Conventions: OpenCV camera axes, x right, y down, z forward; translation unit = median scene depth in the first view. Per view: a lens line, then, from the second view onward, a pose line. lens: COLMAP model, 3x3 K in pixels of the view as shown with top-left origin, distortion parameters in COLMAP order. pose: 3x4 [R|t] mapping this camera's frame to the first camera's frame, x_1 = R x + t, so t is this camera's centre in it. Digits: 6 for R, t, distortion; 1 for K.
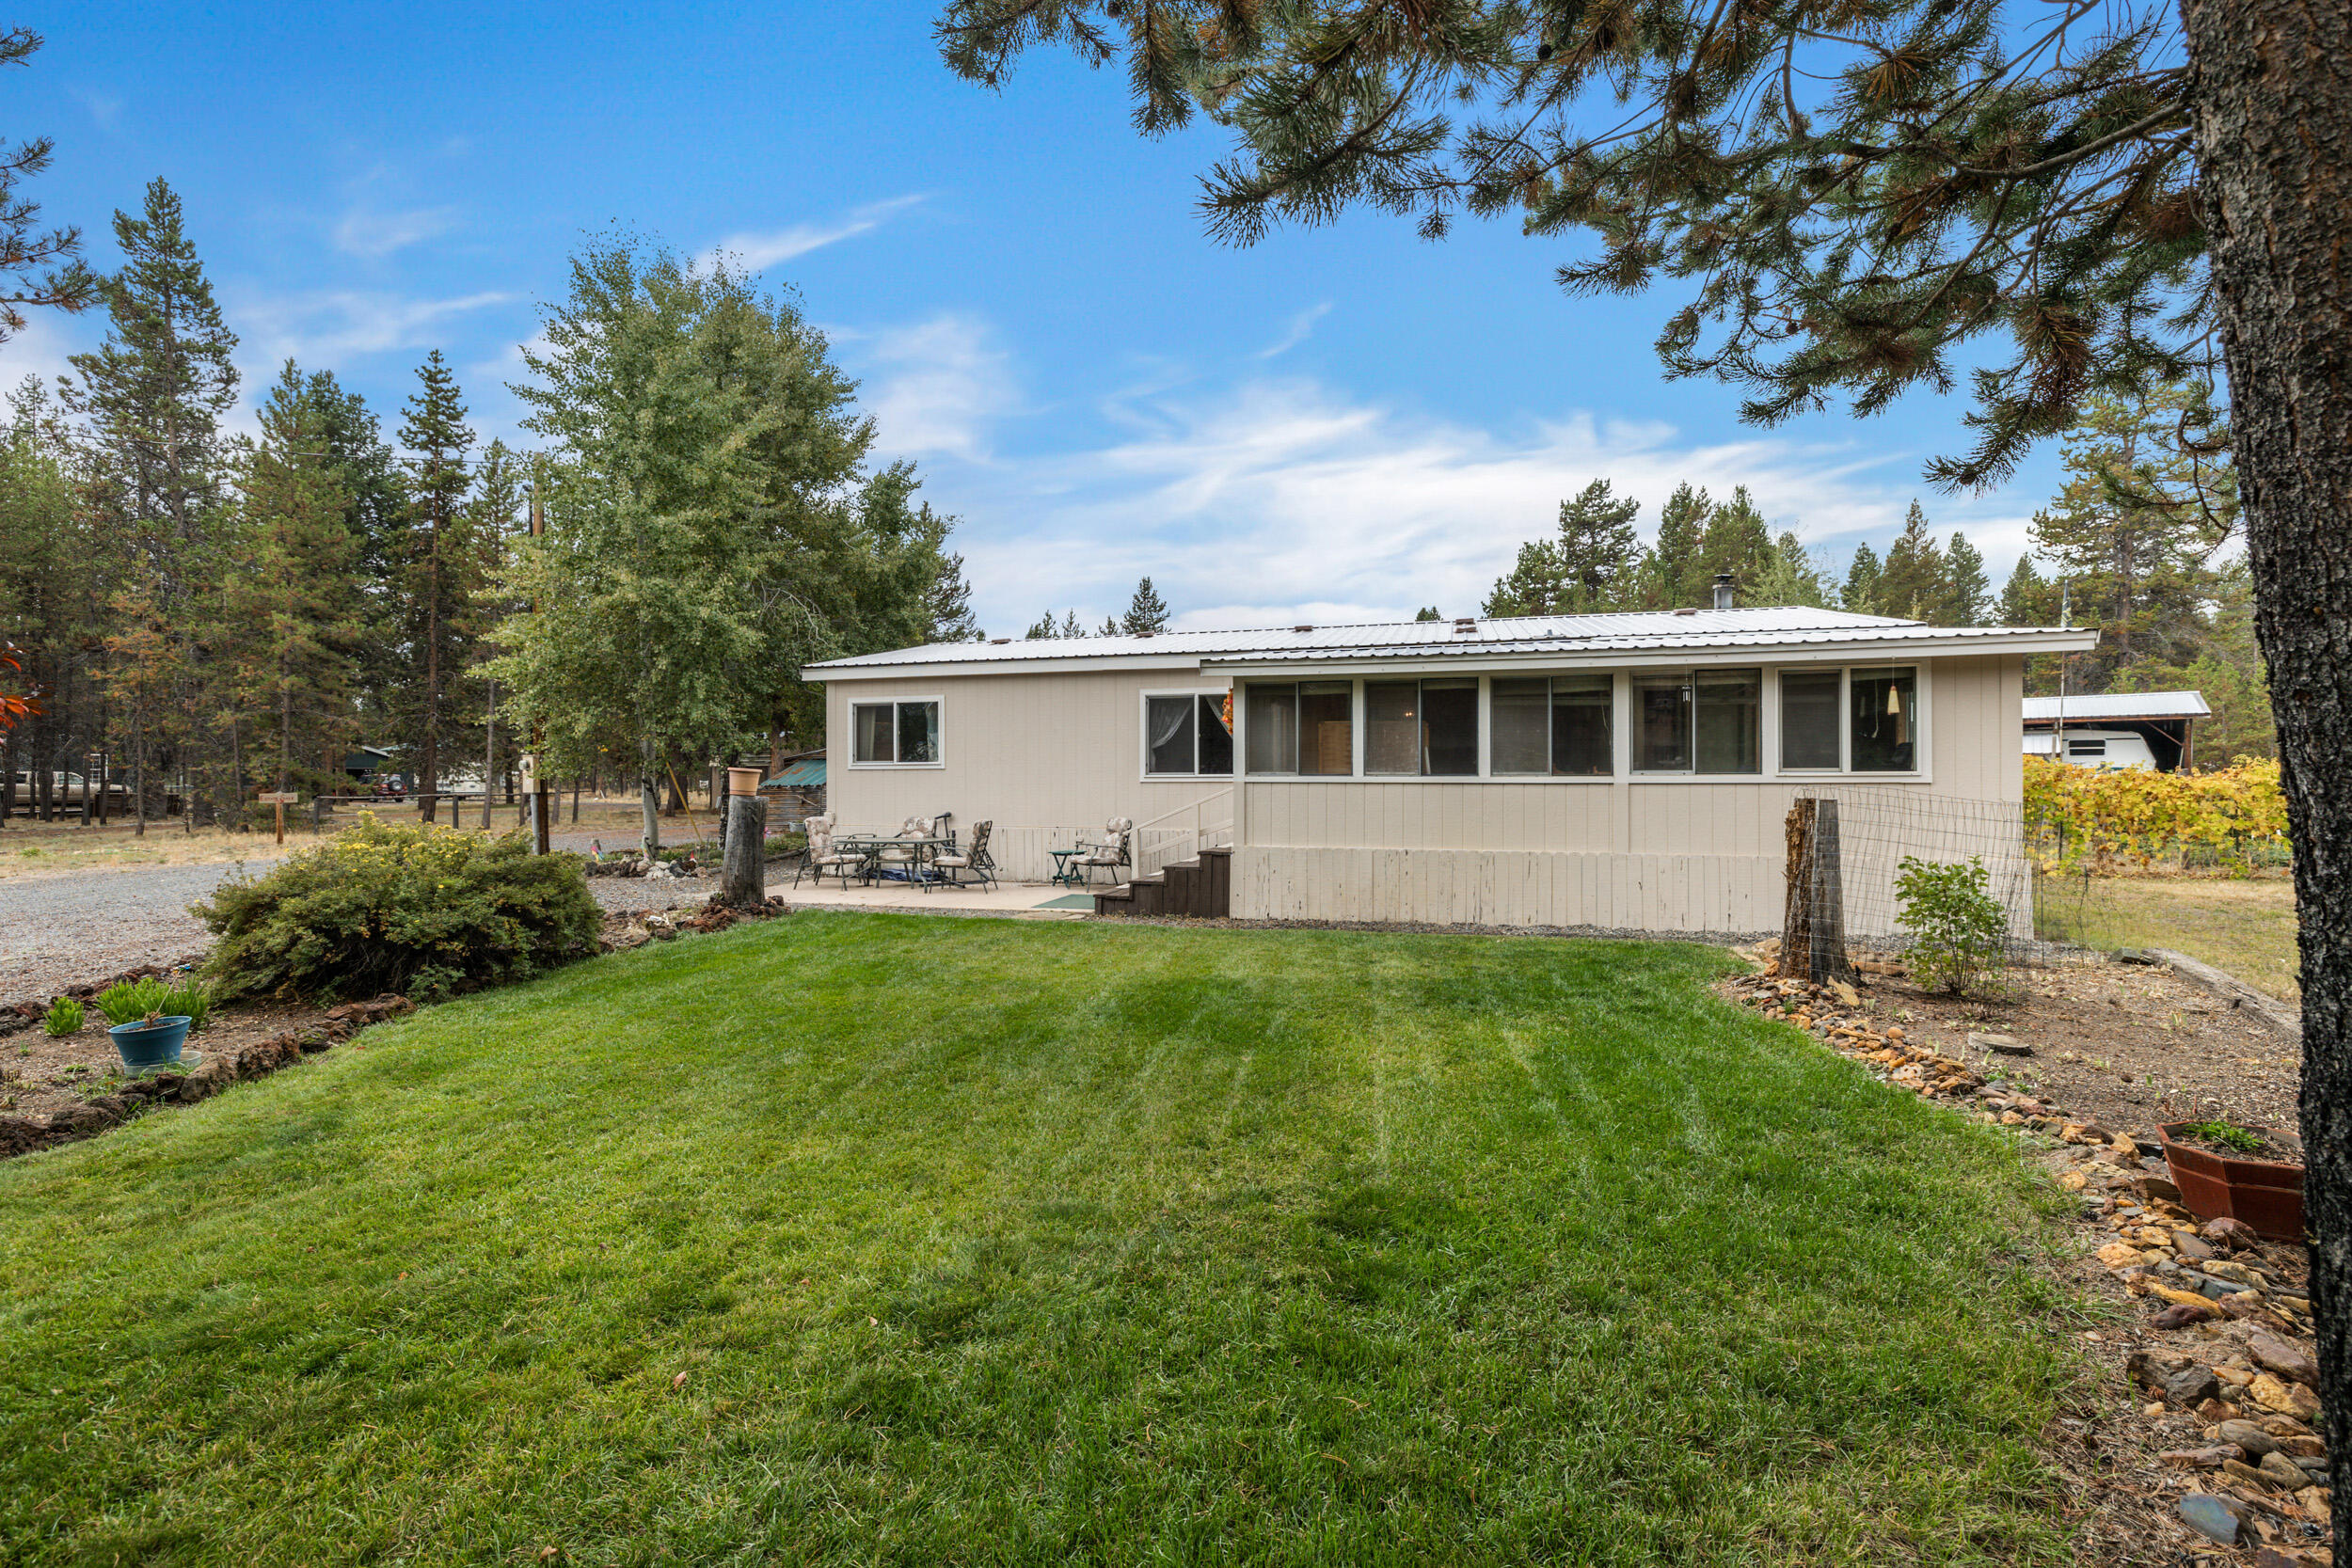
lens RADIAL K [[1006.0, 0, 1162.4], [0, 1006.0, 778.2], [0, 0, 1]] dist [0.009958, 0.000042]
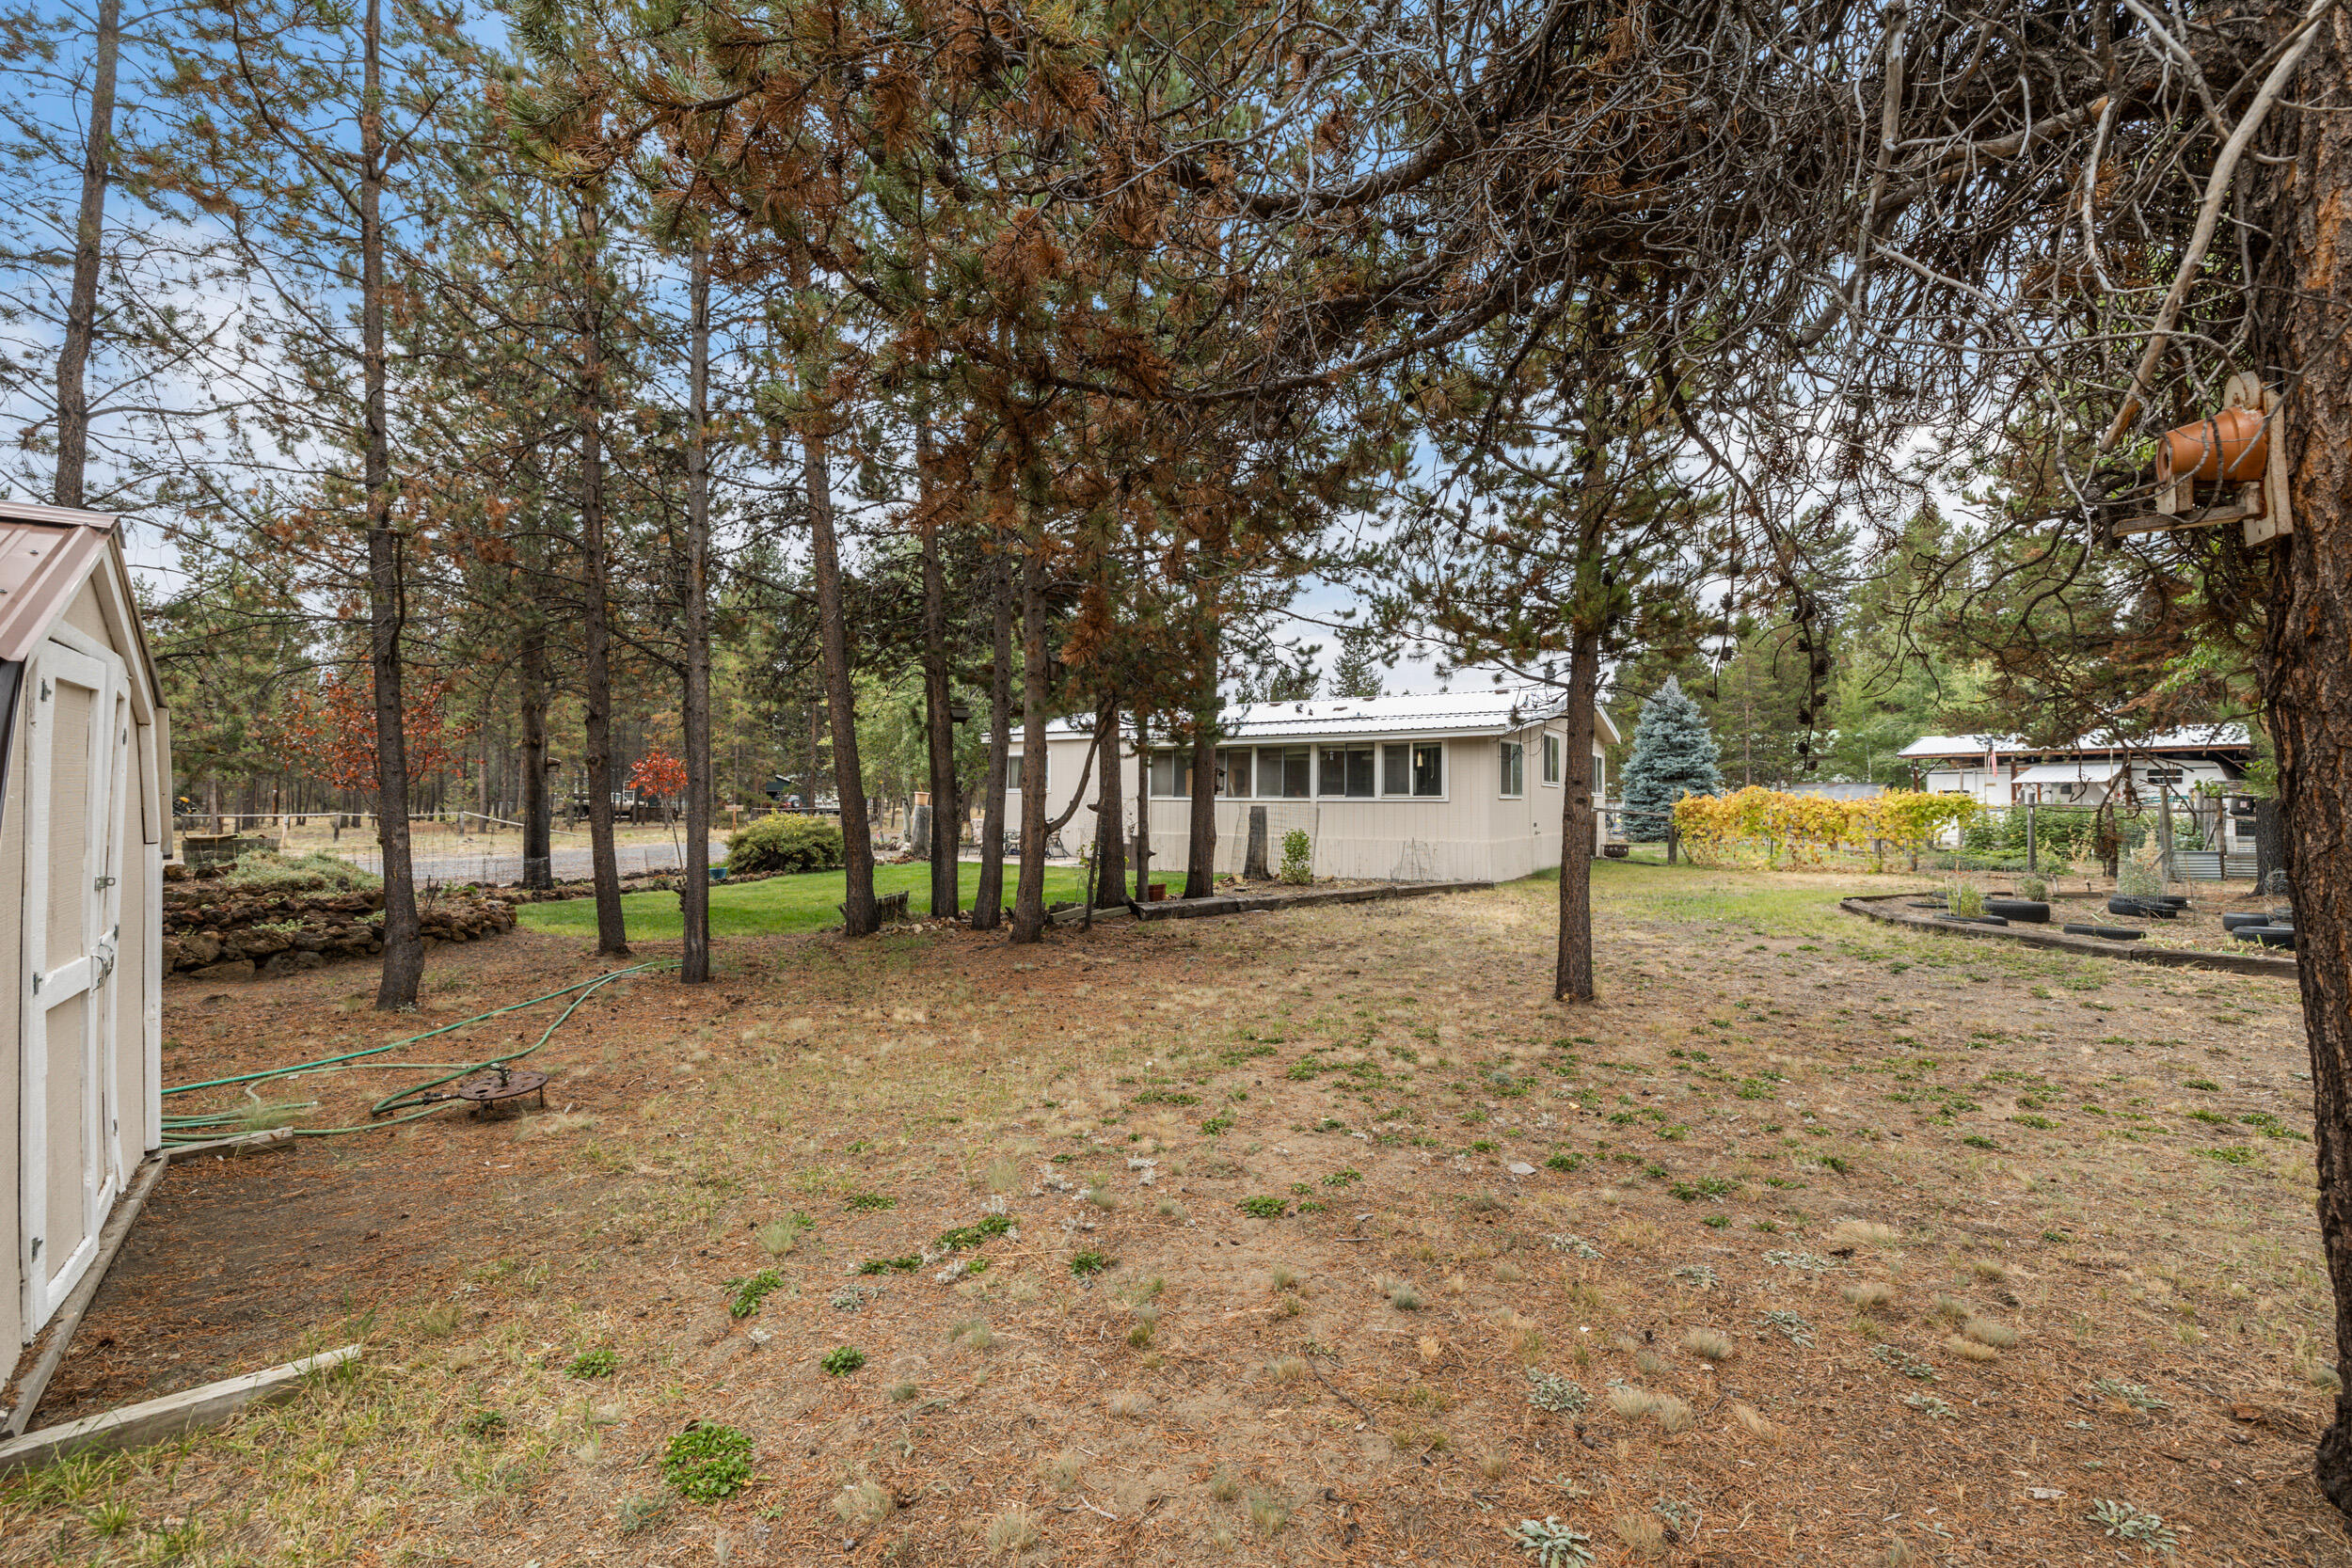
lens RADIAL K [[1006.0, 0, 1162.4], [0, 1006.0, 778.2], [0, 0, 1]] dist [0.009958, 0.000042]
pose [[0.953877, -0.001045, -0.300196, 0.789786], [-0.006188, 0.999713, -0.023141, 0.006944], [0.300134, 0.023931, 0.953597, -0.979744]]
